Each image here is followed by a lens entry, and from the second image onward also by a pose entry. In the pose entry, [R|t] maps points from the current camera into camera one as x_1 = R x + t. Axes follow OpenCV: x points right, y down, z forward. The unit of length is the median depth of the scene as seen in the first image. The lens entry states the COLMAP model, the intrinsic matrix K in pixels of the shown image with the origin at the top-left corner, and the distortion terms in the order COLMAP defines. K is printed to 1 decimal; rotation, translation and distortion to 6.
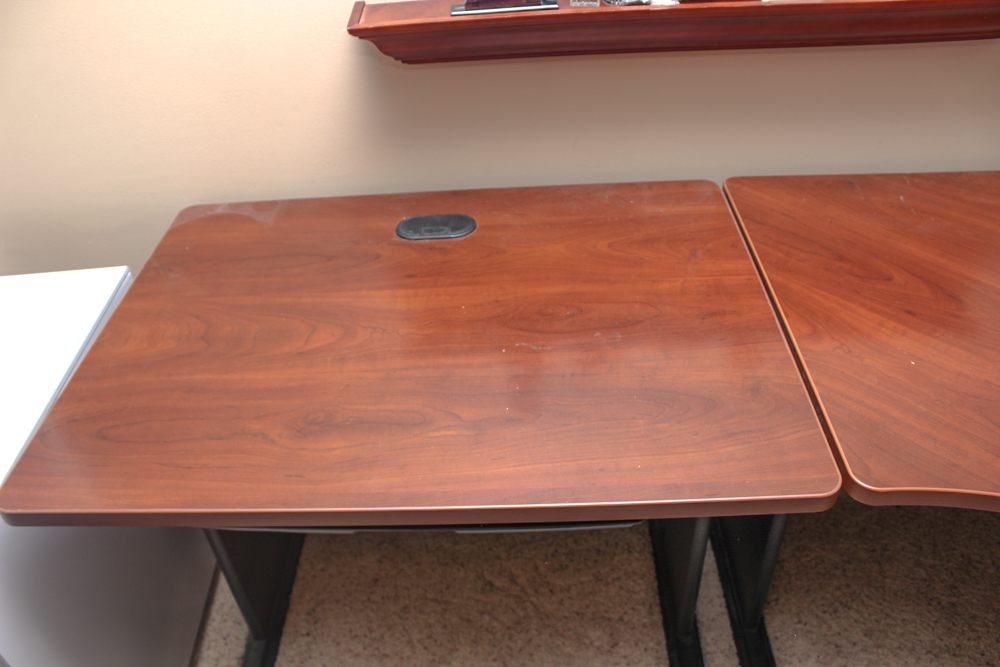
lens RADIAL K [[807.2, 0, 491.2], [0, 807.2, 336.0], [0, 0, 1]] dist [-0.143626, 0.075308]
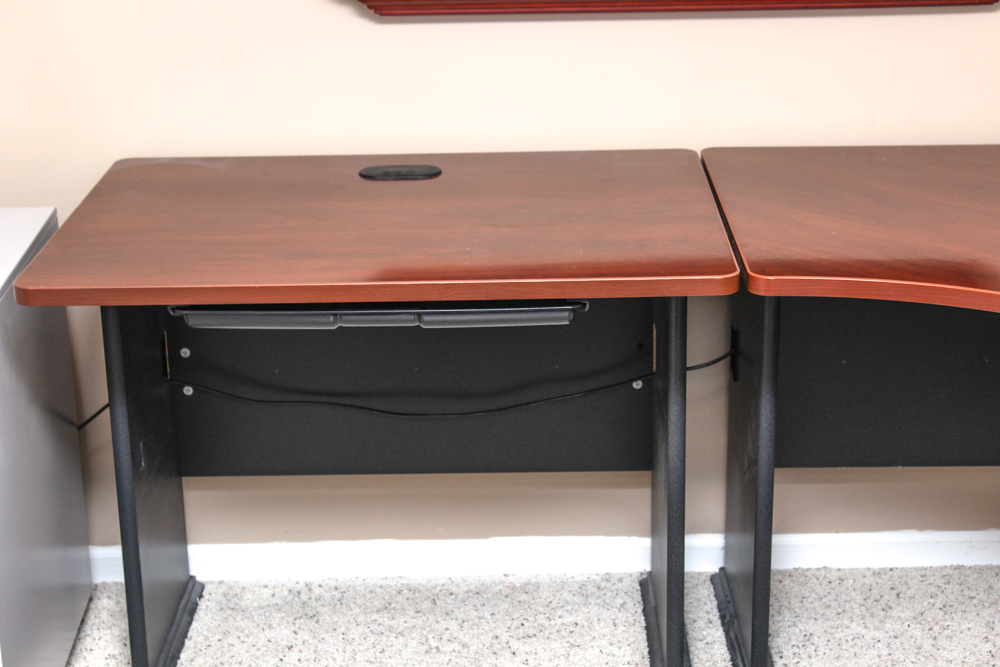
lens RADIAL K [[1946.3, 0, 489.3], [0, 1946.3, 337.1], [0, 0, 1]] dist [0.028710, 0.000000]
pose [[0.998801, 0.038328, 0.030471, -0.020066], [-0.026448, 0.946022, -0.323022, 0.641875], [-0.041207, 0.321828, 0.945901, -0.925954]]
